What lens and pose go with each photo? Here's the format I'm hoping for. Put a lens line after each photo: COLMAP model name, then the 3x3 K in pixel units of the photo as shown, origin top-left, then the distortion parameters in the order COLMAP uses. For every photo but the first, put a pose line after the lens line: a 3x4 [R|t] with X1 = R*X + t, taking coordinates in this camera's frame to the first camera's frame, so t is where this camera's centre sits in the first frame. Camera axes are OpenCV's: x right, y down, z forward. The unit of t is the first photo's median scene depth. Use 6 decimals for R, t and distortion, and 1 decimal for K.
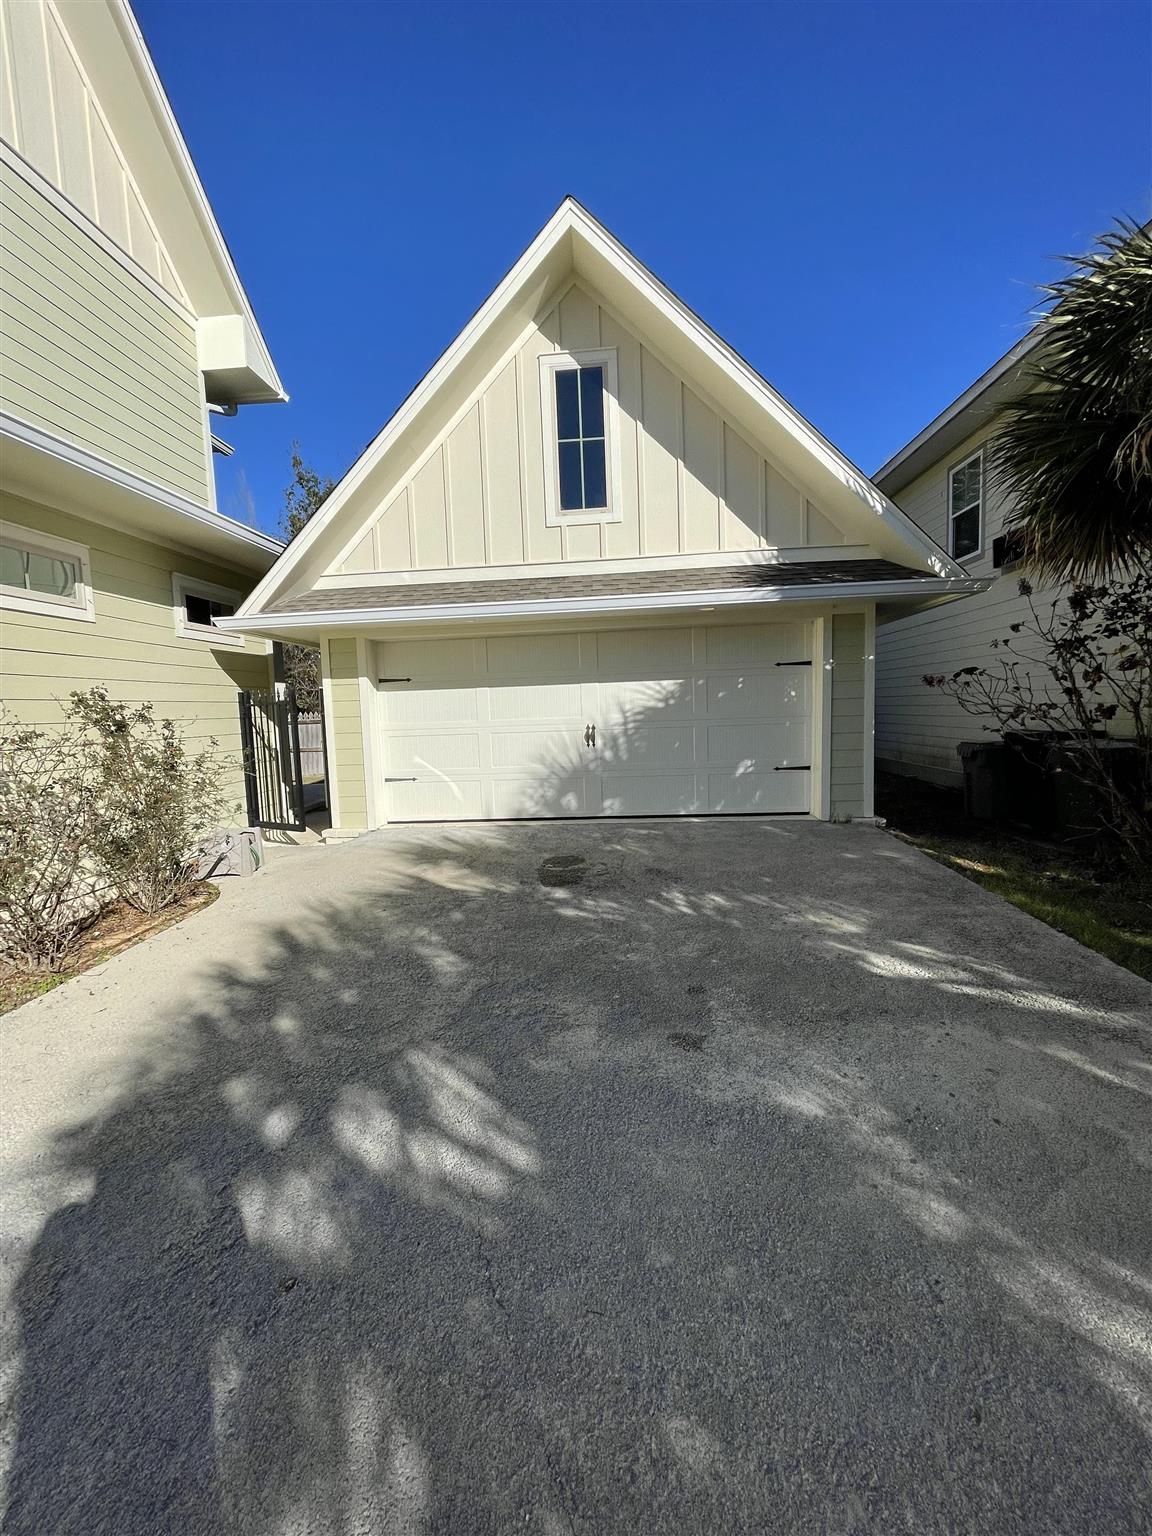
lens RADIAL K [[614.3, 0, 576.3], [0, 614.3, 758.7], [0, 0, 1]] dist [-0.000905, 0.000166]
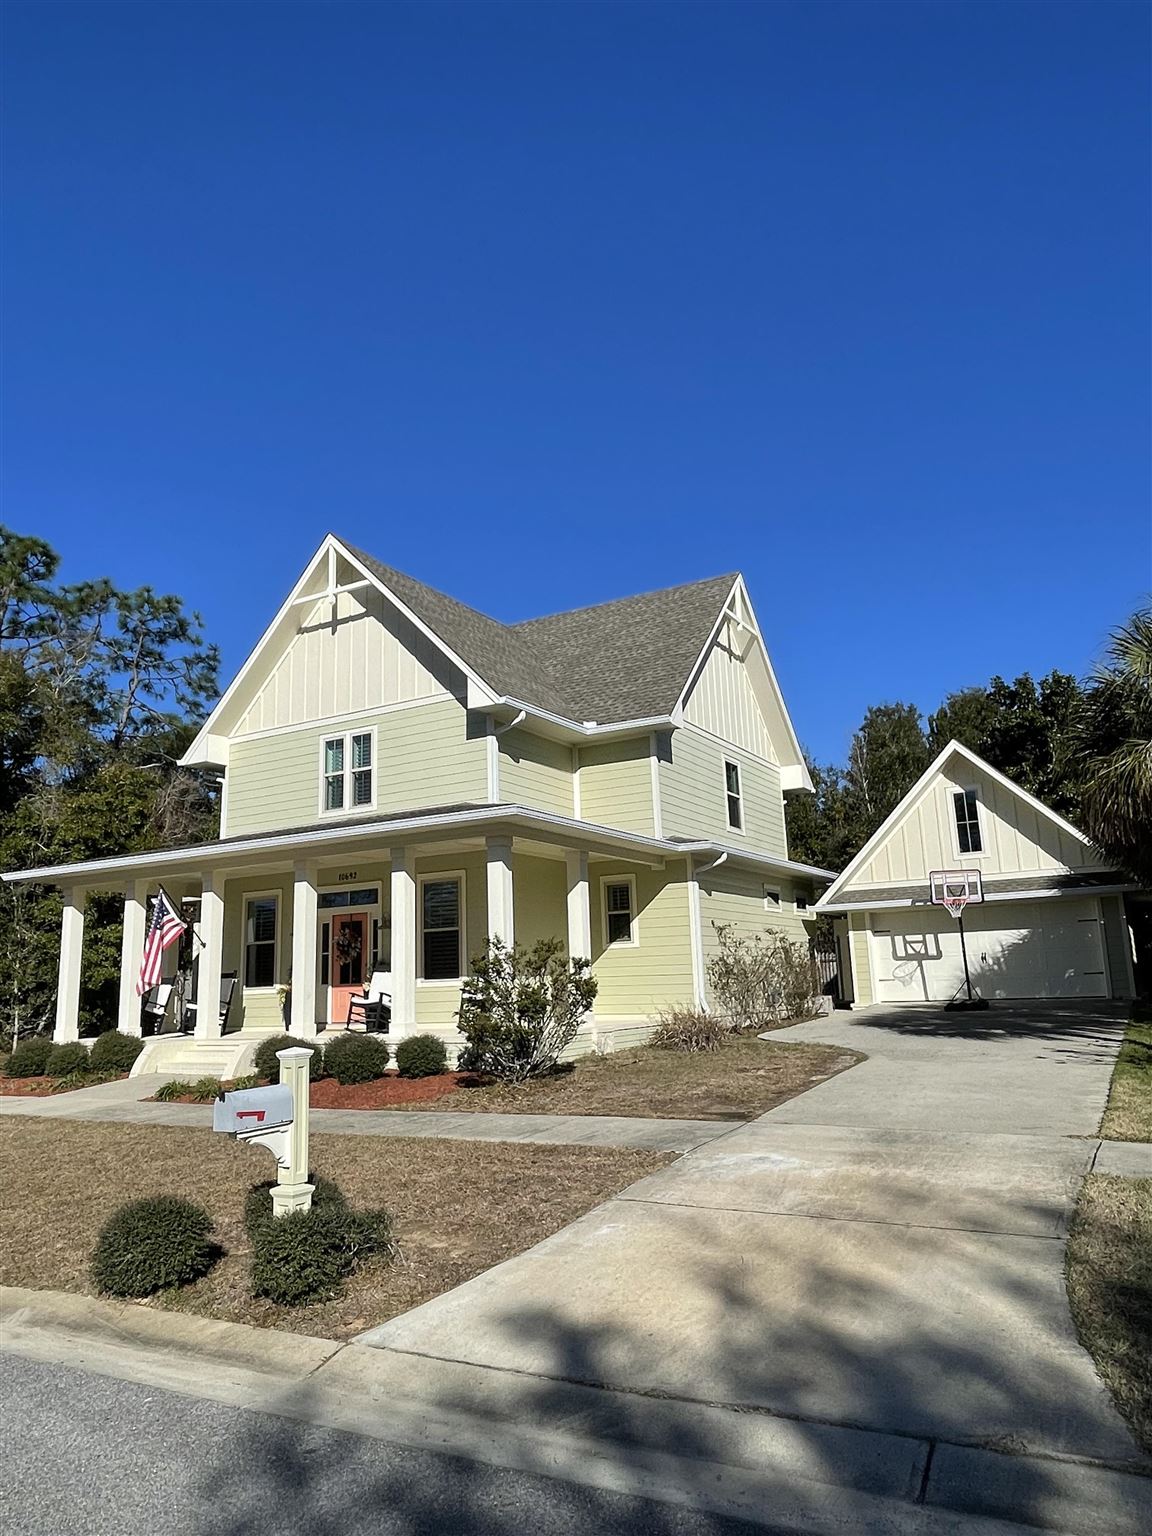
lens RADIAL K [[1011.9, 0, 567.6], [0, 1011.9, 770.2], [0, 0, 1]] dist [0.027470, -0.002392]
pose [[0.902618, -0.082398, -0.422482, 0.270734], [-0.032541, 0.965636, -0.257853, 0.297290], [0.429210, 0.246491, 0.868919, -2.869914]]
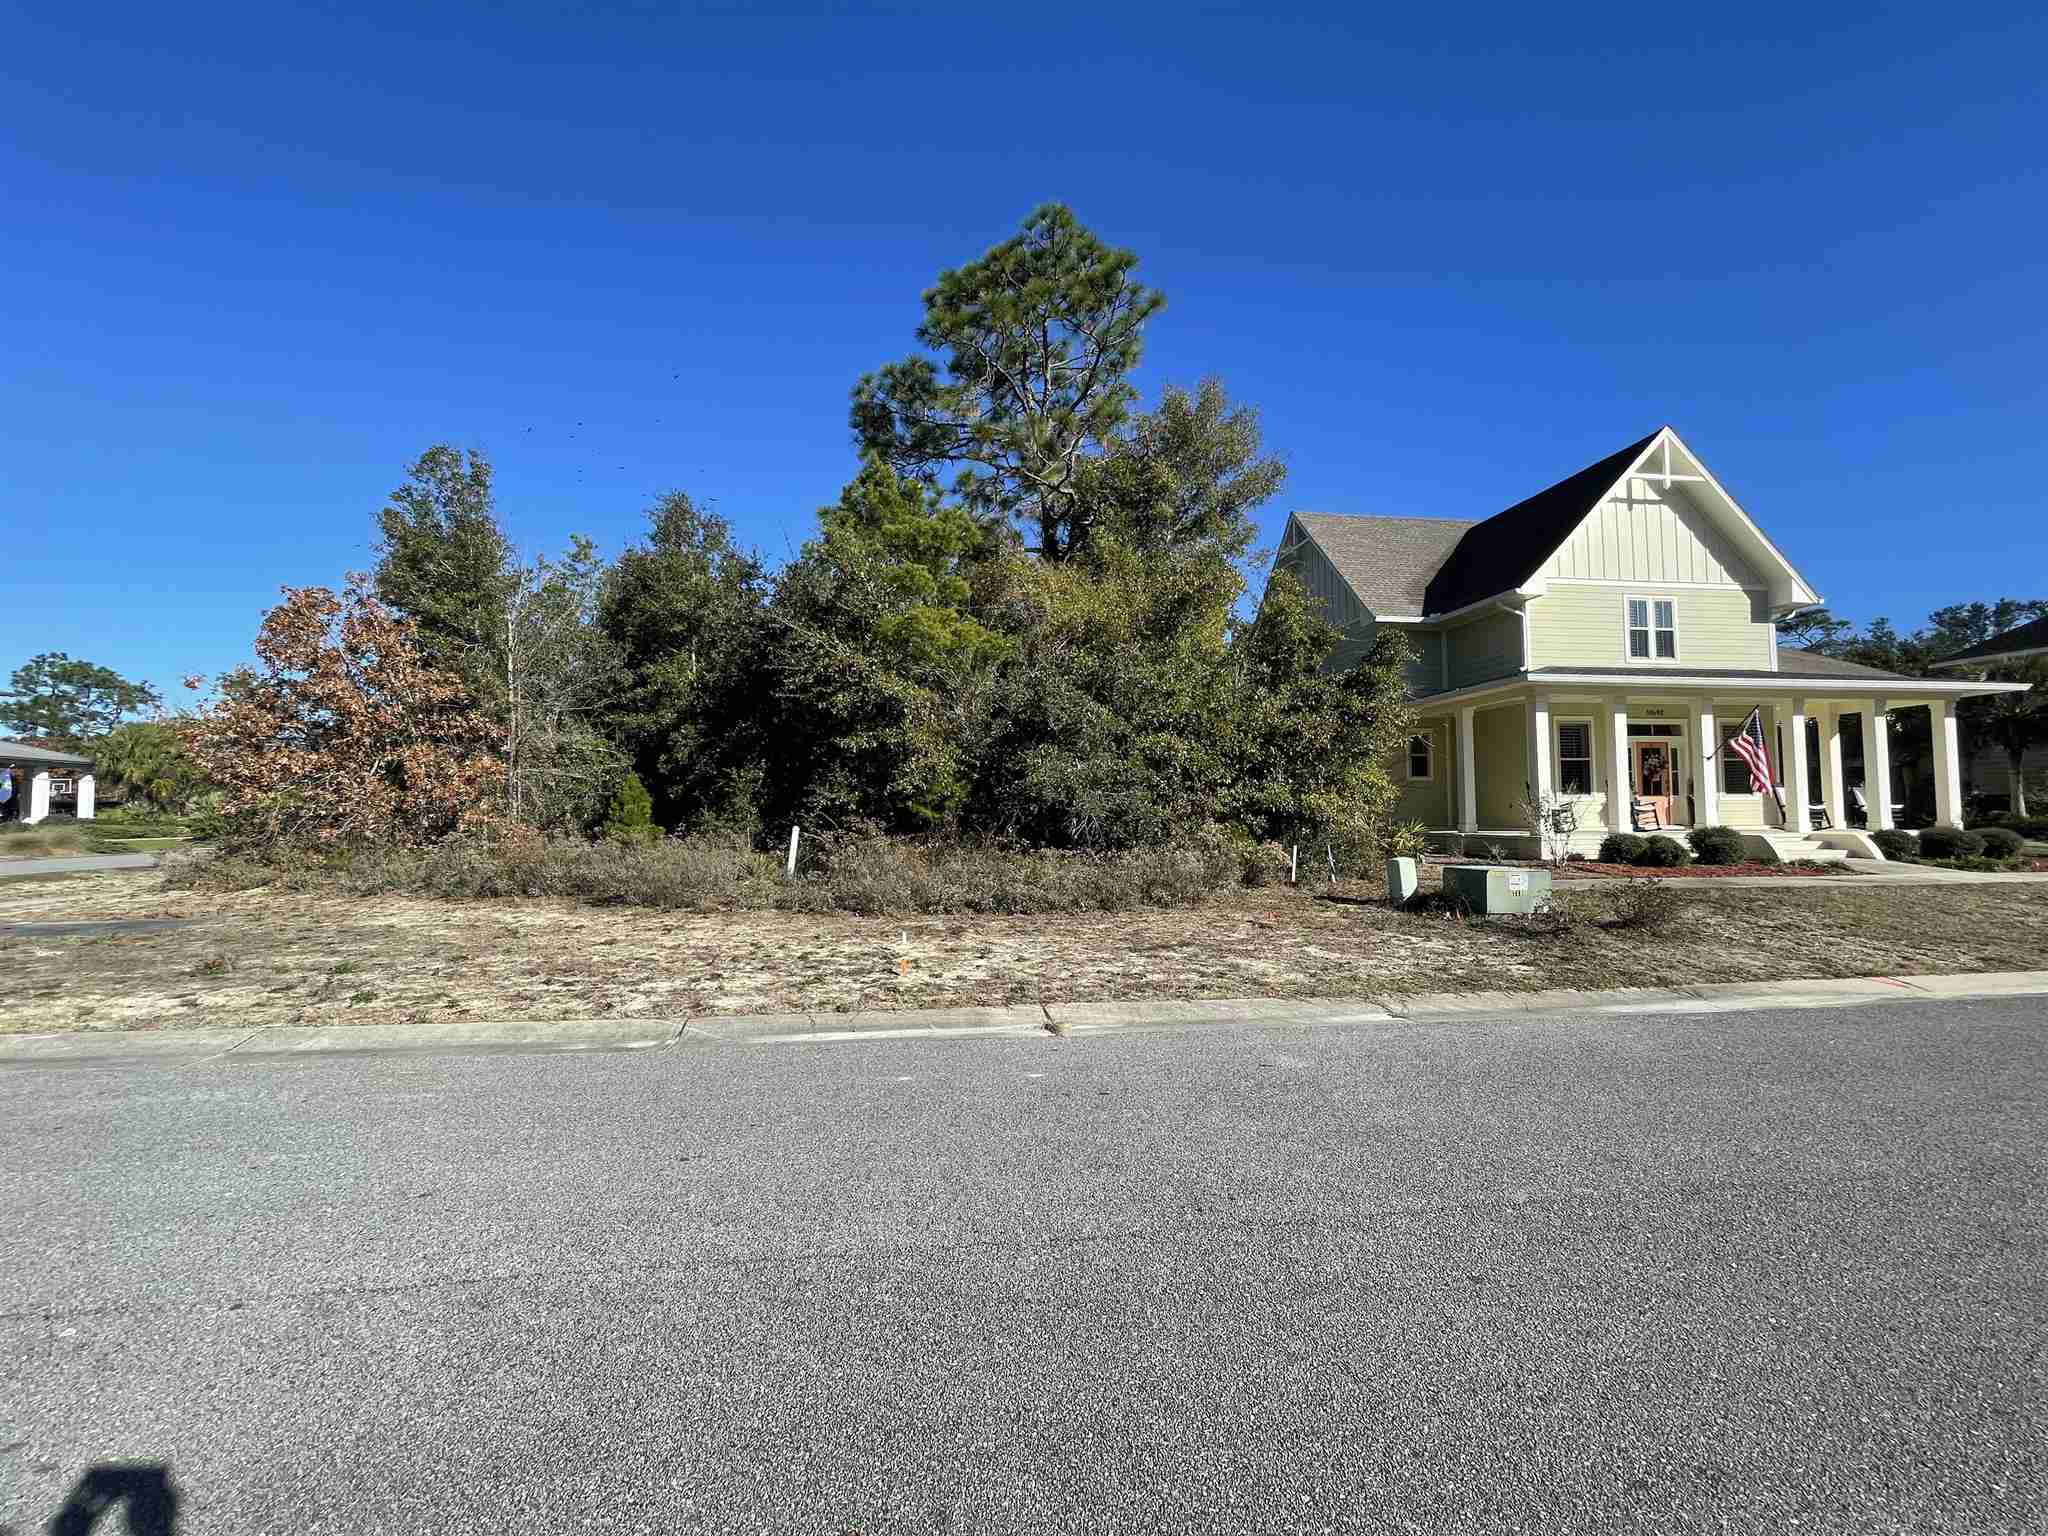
lens RADIAL K [[819.1, 0, 1022.3], [0, 819.1, 761.2], [0, 0, 1]] dist [-0.000905, 0.000166]
pose [[0.977669, 0.039729, 0.206363, -4.659623], [-0.012655, 0.991316, -0.130894, 0.465878], [-0.209771, 0.125360, 0.969681, -2.927519]]
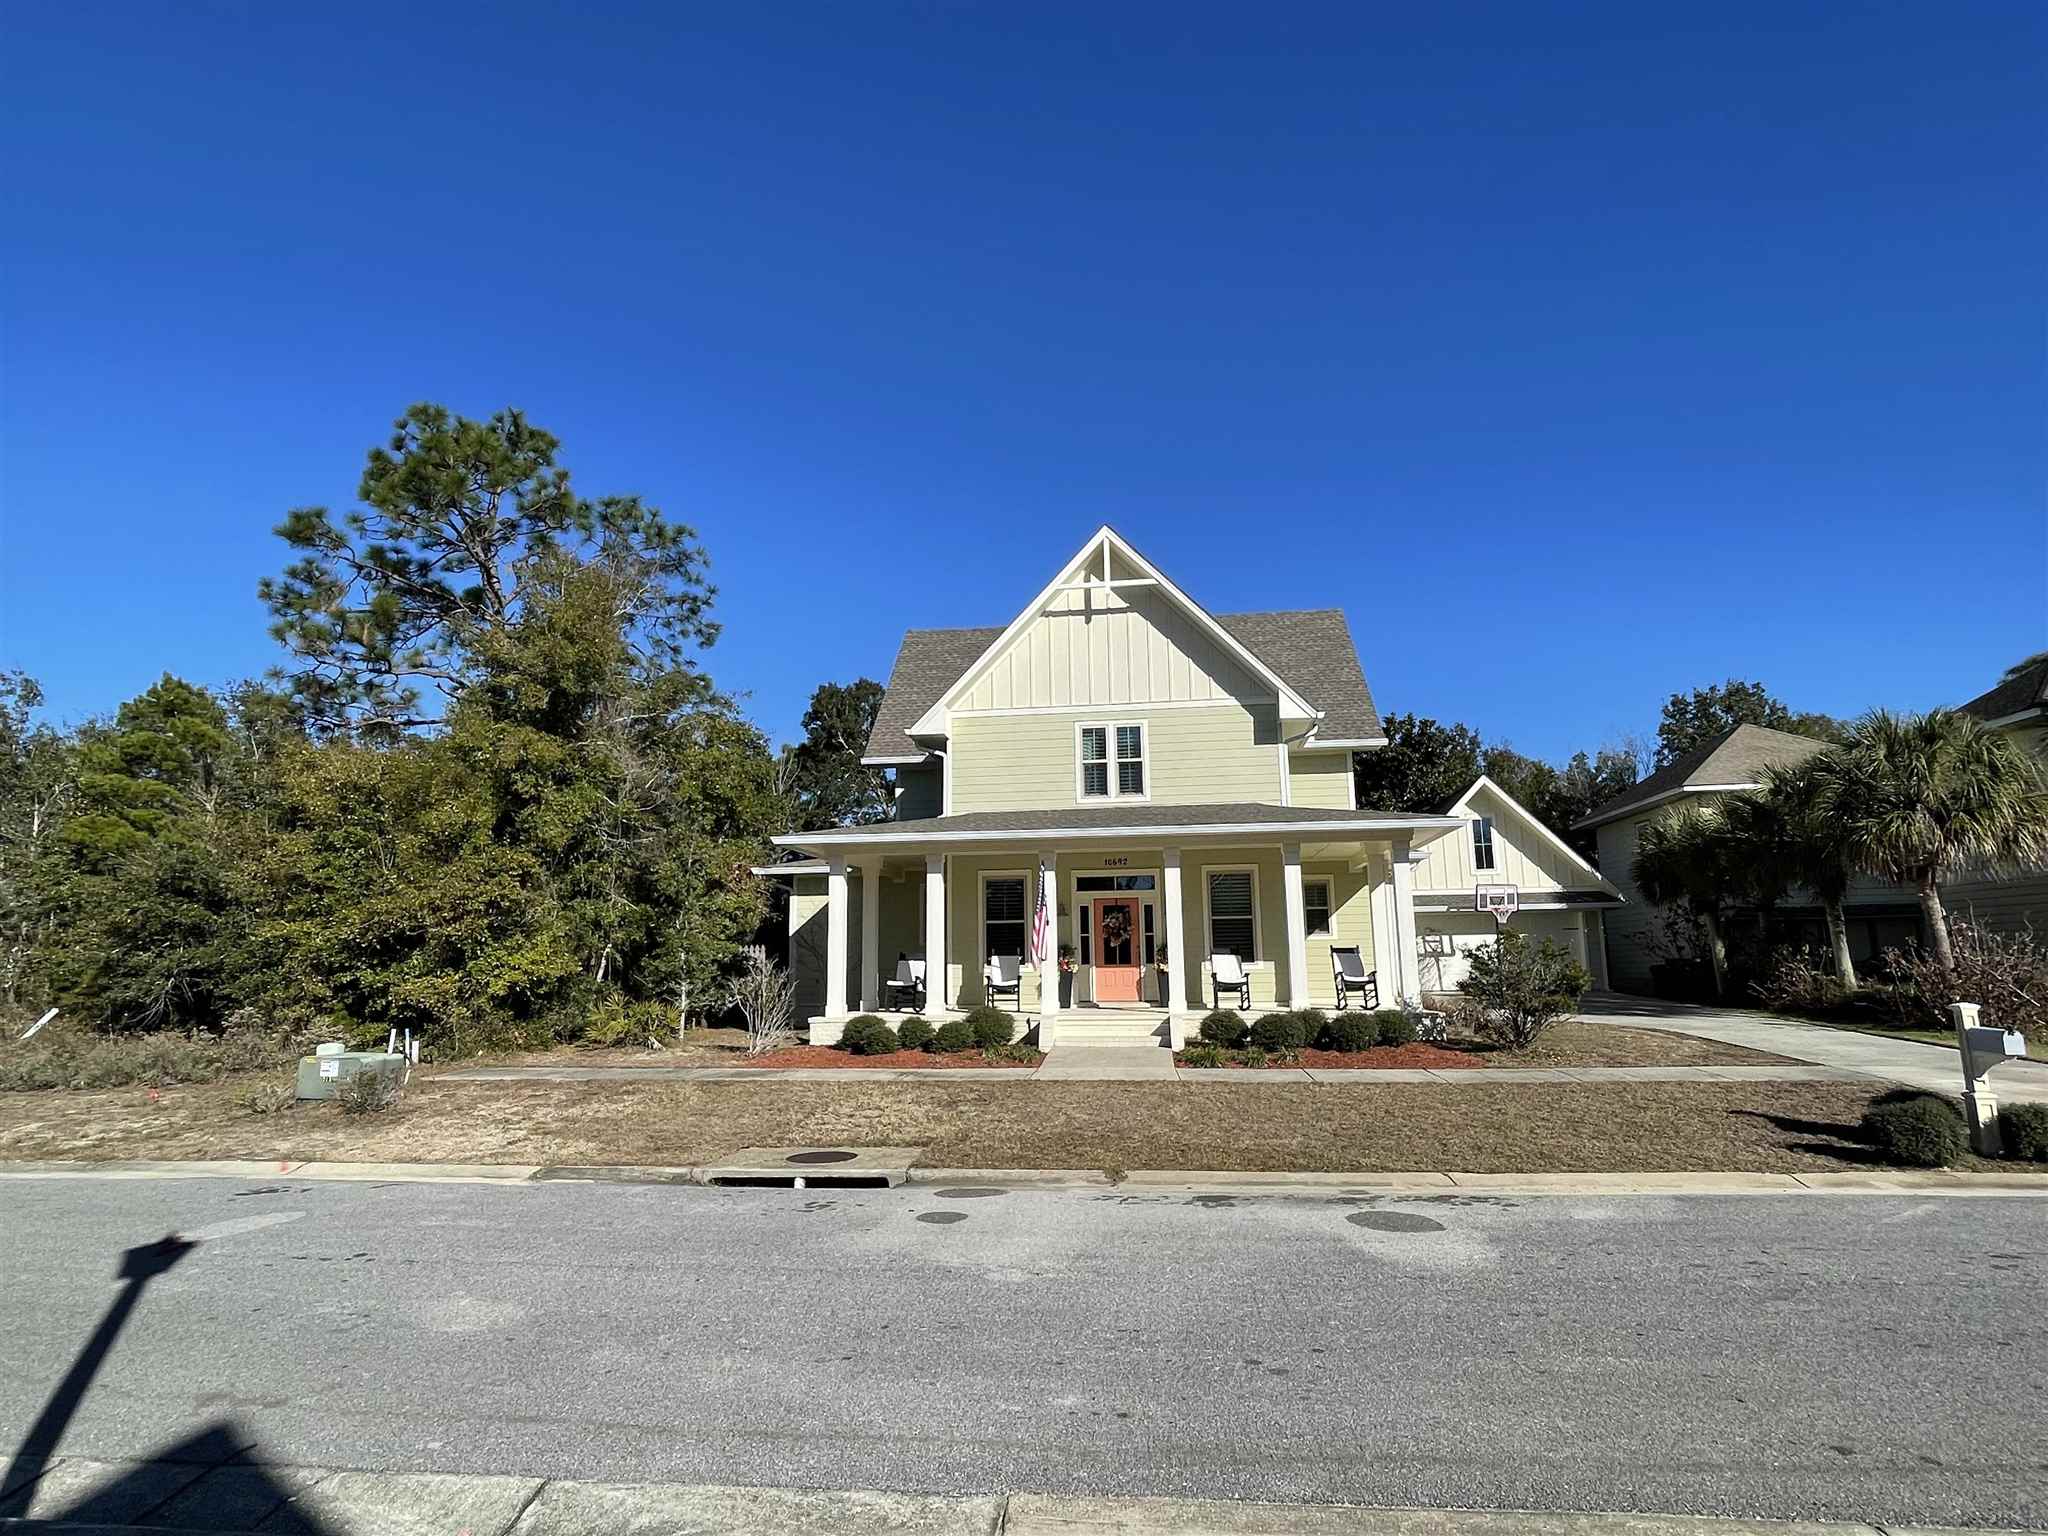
lens RADIAL K [[1098.2, 0, 1020.3], [0, 1098.2, 778.7], [0, 0, 1]] dist [0.017613, -0.005263]
pose [[0.998758, 0.013007, -0.048091, -1.786457], [-0.024491, 0.968805, -0.246611, 0.443268], [0.043383, 0.247482, 0.967921, -3.828352]]
